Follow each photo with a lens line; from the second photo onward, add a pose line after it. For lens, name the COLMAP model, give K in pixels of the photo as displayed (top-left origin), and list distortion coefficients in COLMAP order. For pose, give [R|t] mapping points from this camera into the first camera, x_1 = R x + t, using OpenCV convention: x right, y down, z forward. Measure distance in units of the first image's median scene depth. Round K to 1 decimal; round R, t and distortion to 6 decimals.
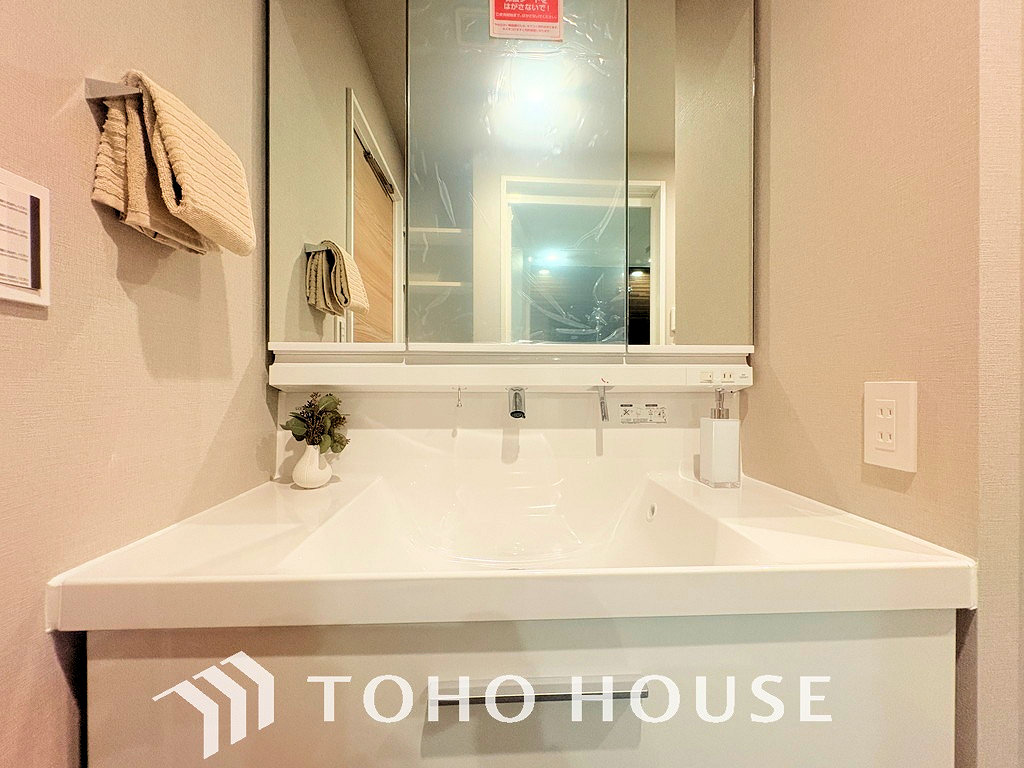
lens RADIAL K [[407.8, 0, 511.4], [0, 407.8, 385.9], [0, 0, 1]] dist [0.002848, -0.000055]
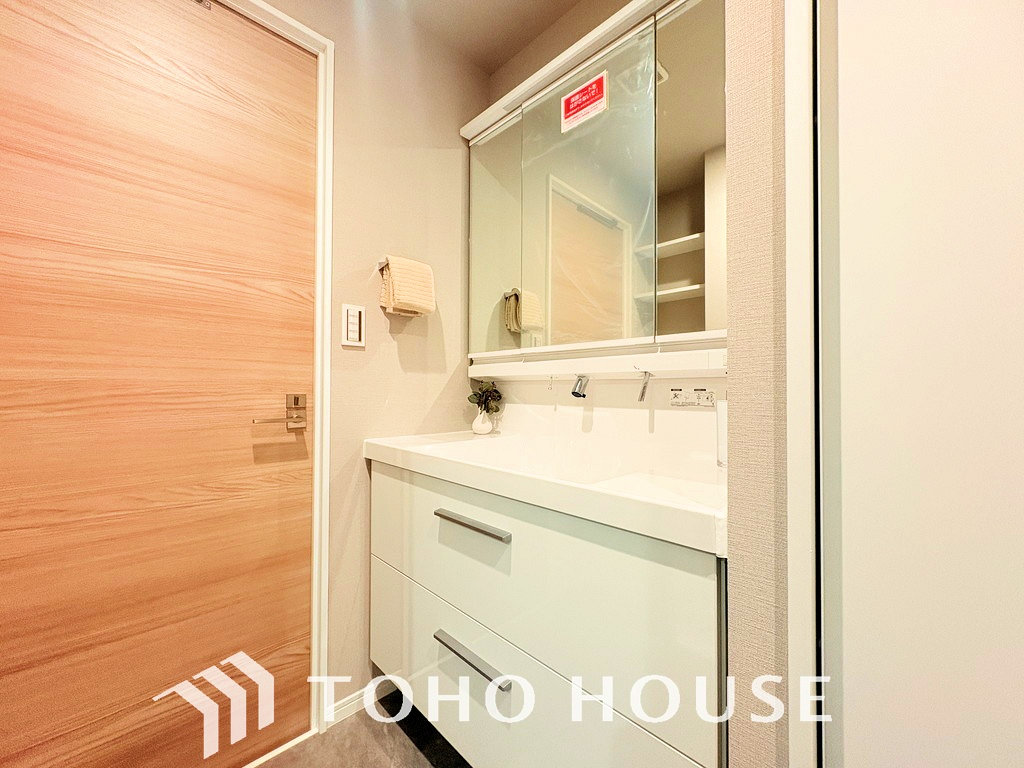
lens RADIAL K [[407.8, 0, 506.8], [0, 407.8, 384.9], [0, 0, 1]] dist [0.002848, -0.000055]
pose [[0.661982, -0.006400, -0.749492, 0.877266], [-0.008079, 0.999845, -0.015674, 0.060382], [0.749476, 0.016431, 0.661828, -0.087876]]
